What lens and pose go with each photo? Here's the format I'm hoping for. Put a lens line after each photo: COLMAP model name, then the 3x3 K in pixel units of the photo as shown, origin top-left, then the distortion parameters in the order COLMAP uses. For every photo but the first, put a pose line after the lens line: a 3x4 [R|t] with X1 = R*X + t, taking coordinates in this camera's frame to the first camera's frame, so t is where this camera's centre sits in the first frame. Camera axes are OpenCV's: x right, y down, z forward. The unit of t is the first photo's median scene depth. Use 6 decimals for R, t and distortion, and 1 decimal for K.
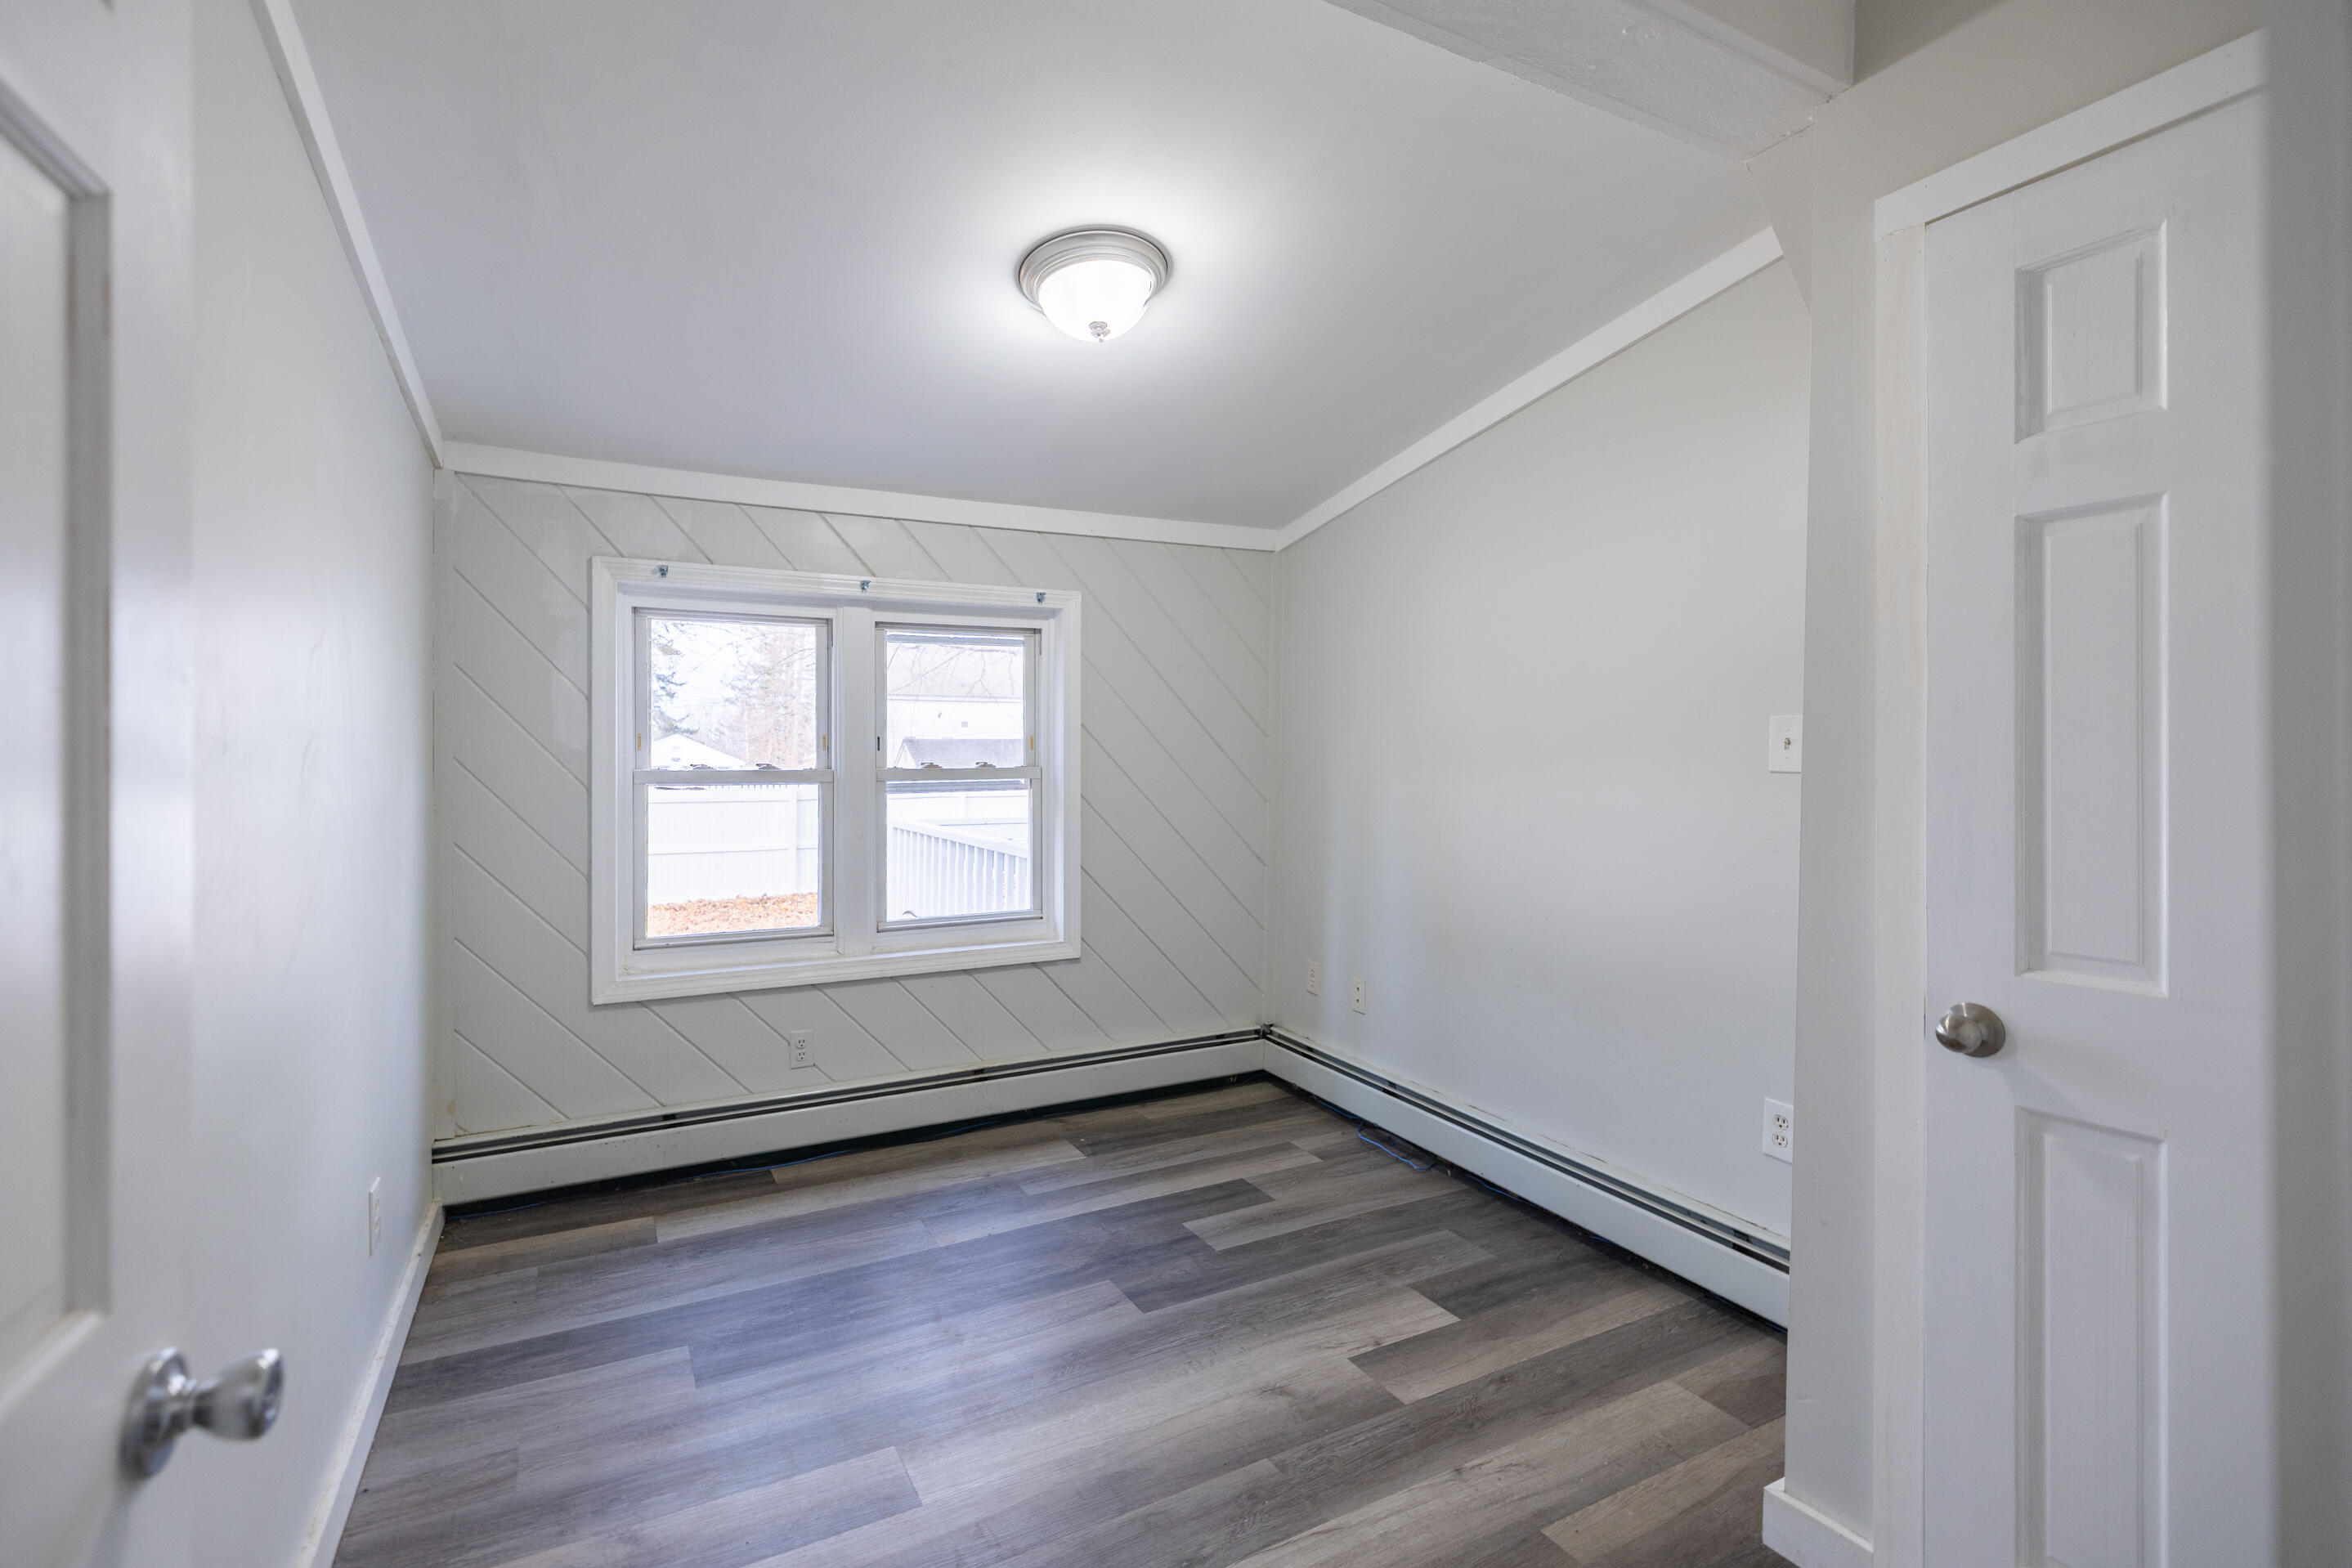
lens RADIAL K [[1014.8, 0, 1177.3], [0, 1014.8, 775.2], [0, 0, 1]] dist [-0.000330, -0.000546]
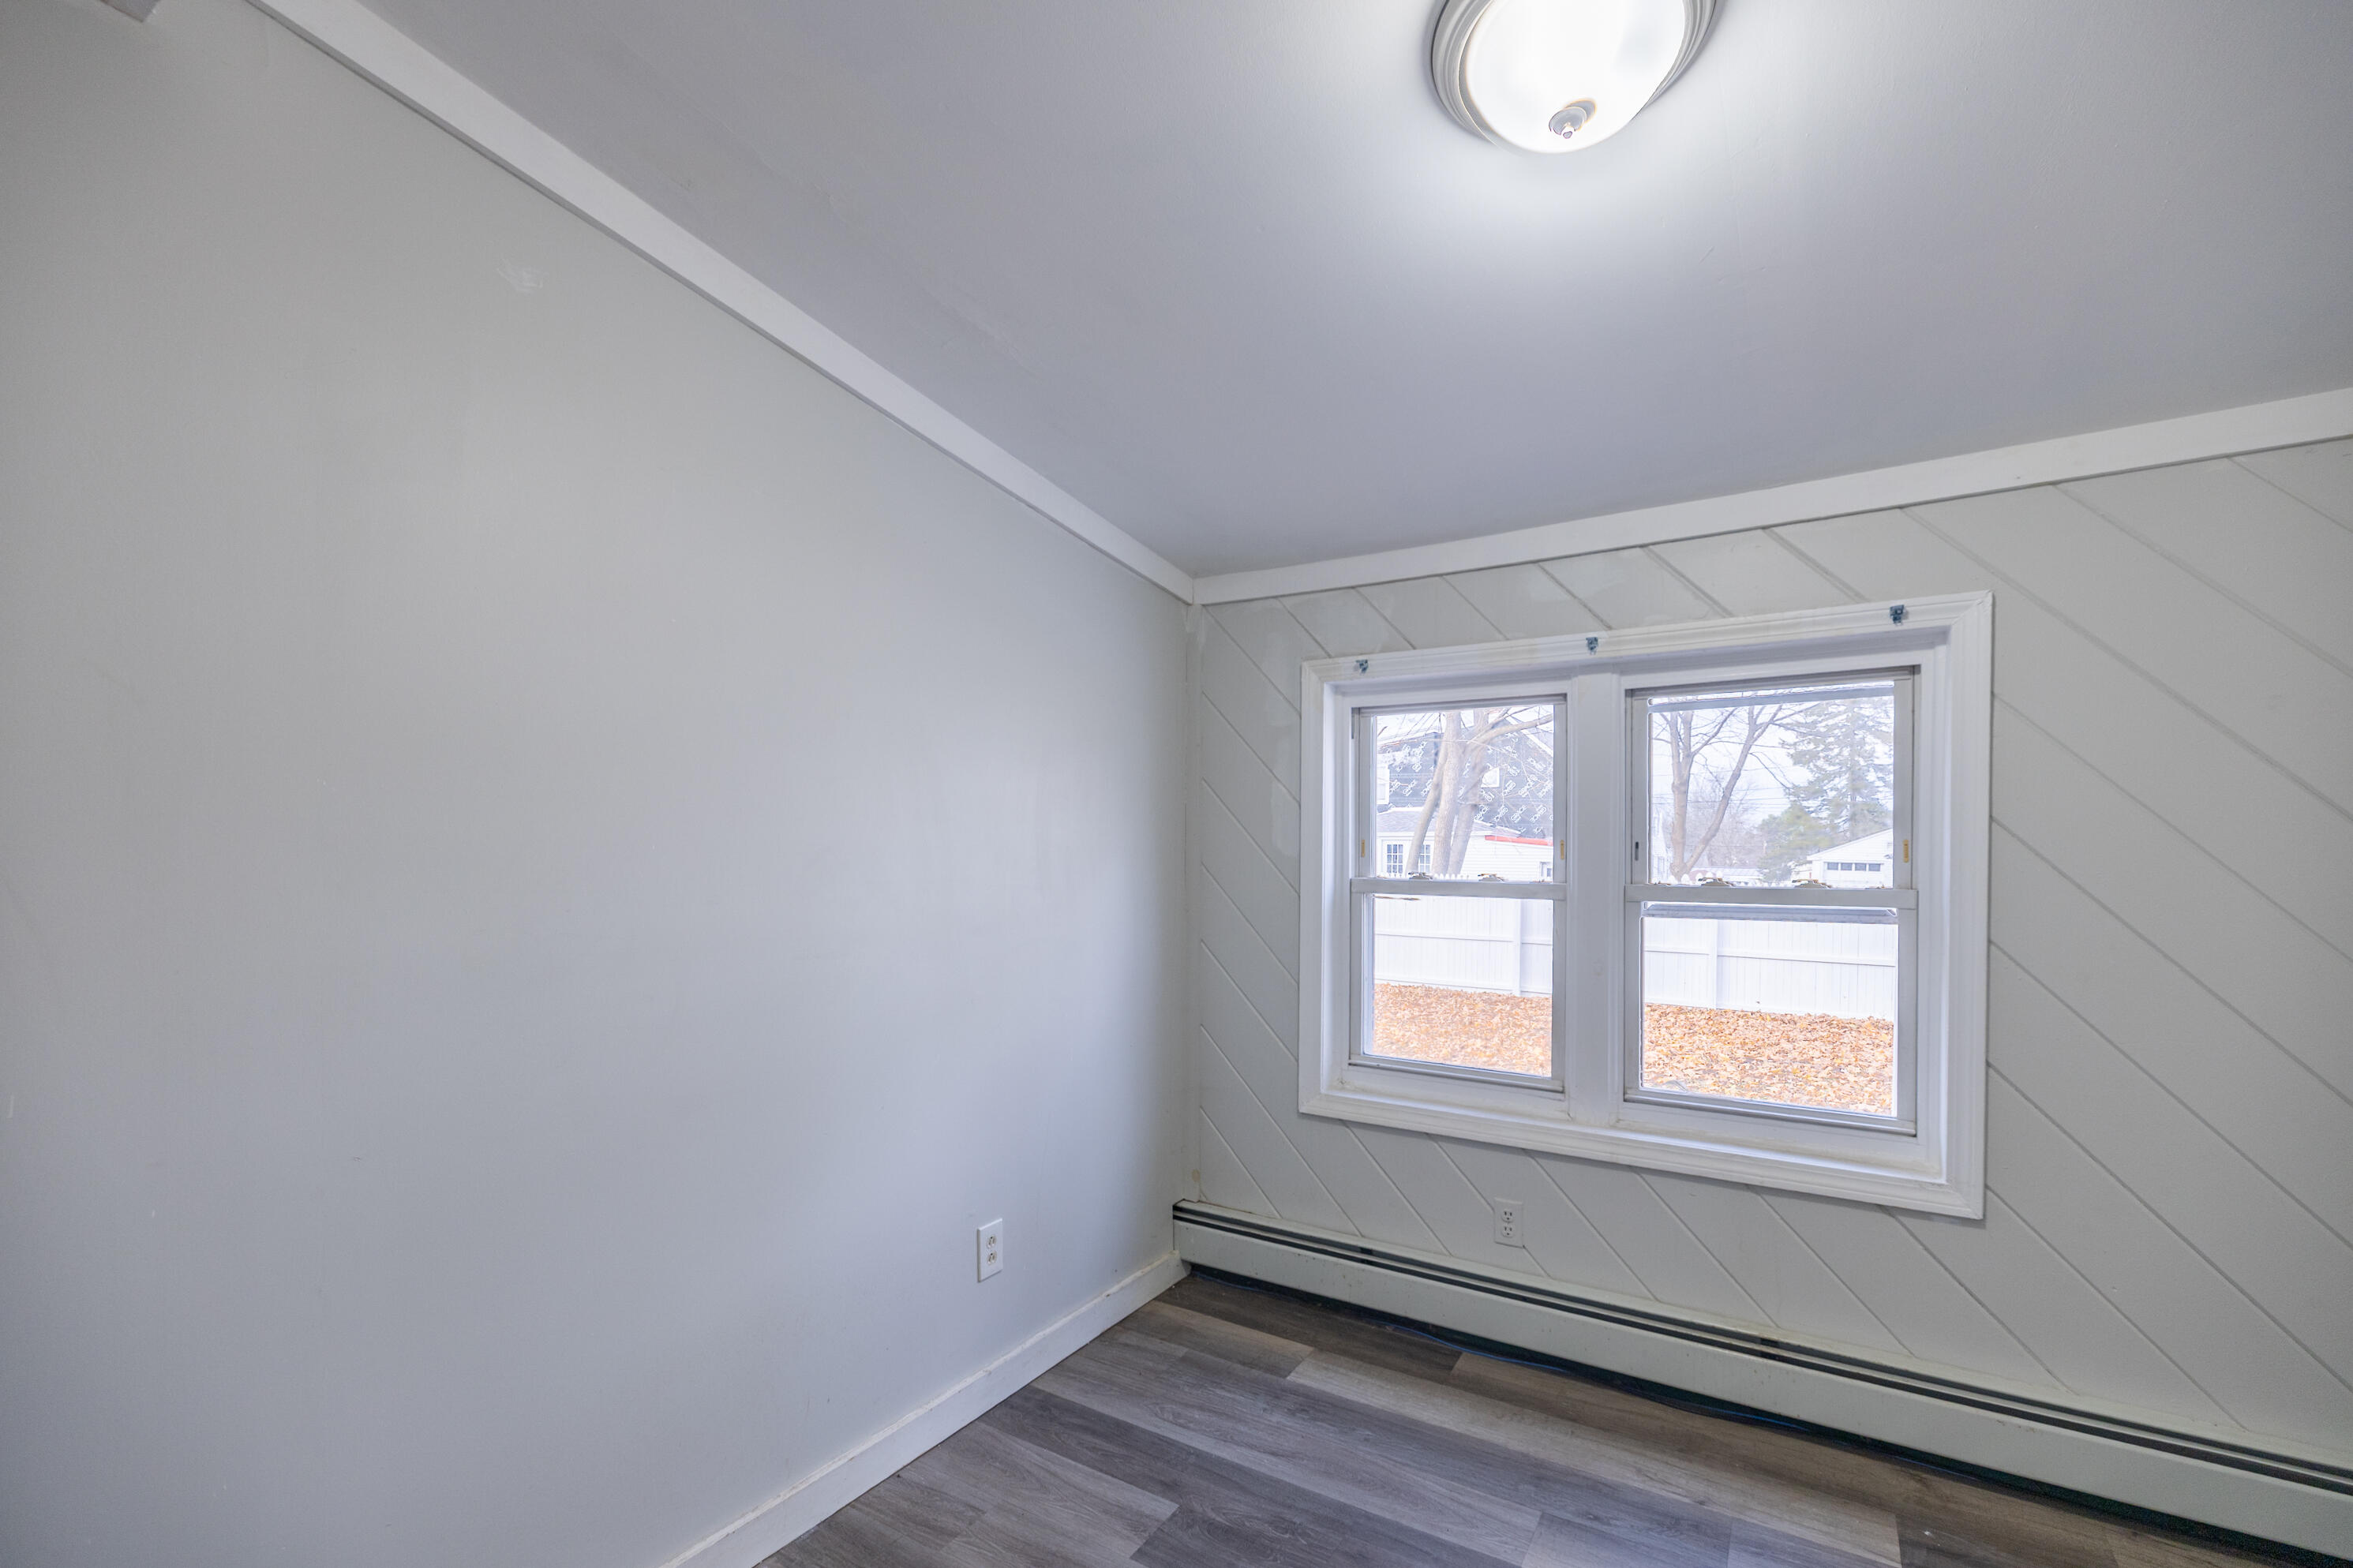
lens RADIAL K [[1027.9, 0, 1176.2], [0, 1027.9, 864.7], [0, 0, 1]] dist [0.000035, -0.000054]
pose [[0.490798, 0.022665, -0.870978, 0.223606], [-0.023679, 0.999639, 0.012670, -0.024962], [0.870951, 0.014406, 0.491158, 0.365976]]
